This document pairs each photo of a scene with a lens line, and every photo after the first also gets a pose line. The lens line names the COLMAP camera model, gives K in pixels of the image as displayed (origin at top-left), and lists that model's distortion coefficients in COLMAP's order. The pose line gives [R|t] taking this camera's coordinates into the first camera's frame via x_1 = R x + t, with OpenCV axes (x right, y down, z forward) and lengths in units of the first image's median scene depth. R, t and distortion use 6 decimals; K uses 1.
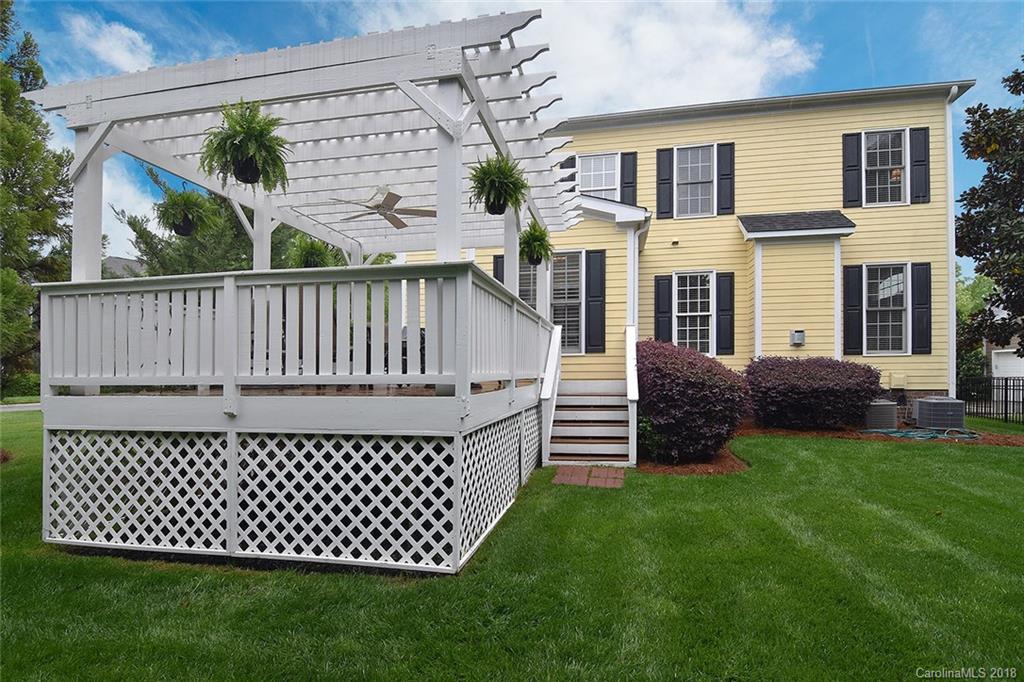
lens RADIAL K [[506.4, 0, 523.9], [0, 506.4, 372.7], [0, 0, 1]] dist [-0.001279, -0.000508]
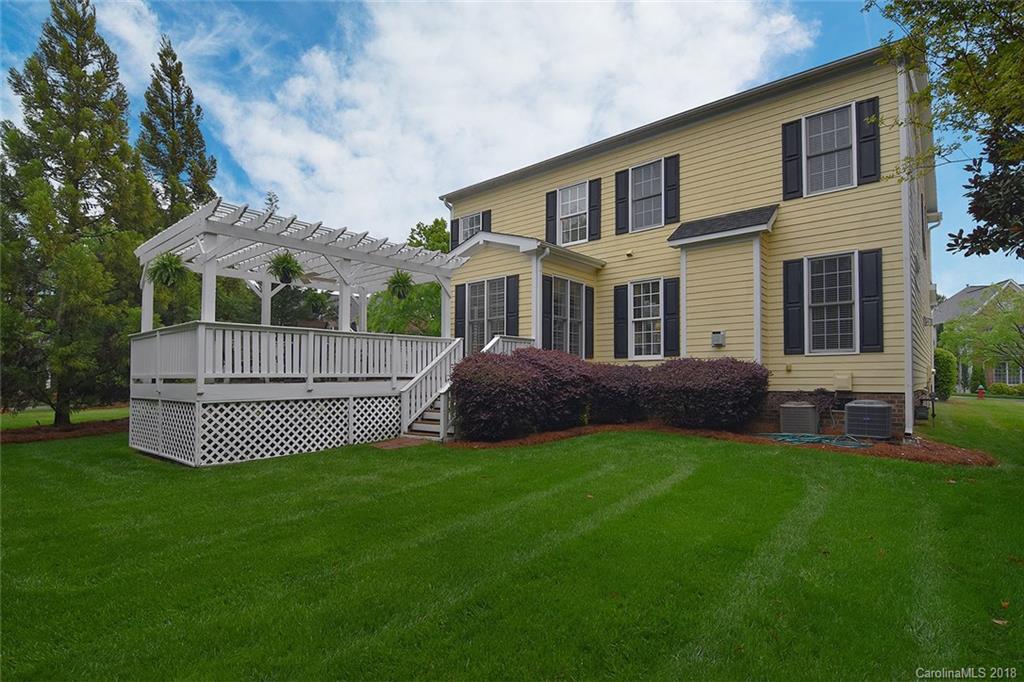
lens RADIAL K [[506.4, 0, 476.3], [0, 506.4, 362.2], [0, 0, 1]] dist [-0.001279, -0.000508]
pose [[0.847518, -0.009460, -0.530682, 0.628648], [0.000792, 0.999863, -0.016558, -0.004995], [0.530765, 0.013613, 0.847409, -0.111828]]
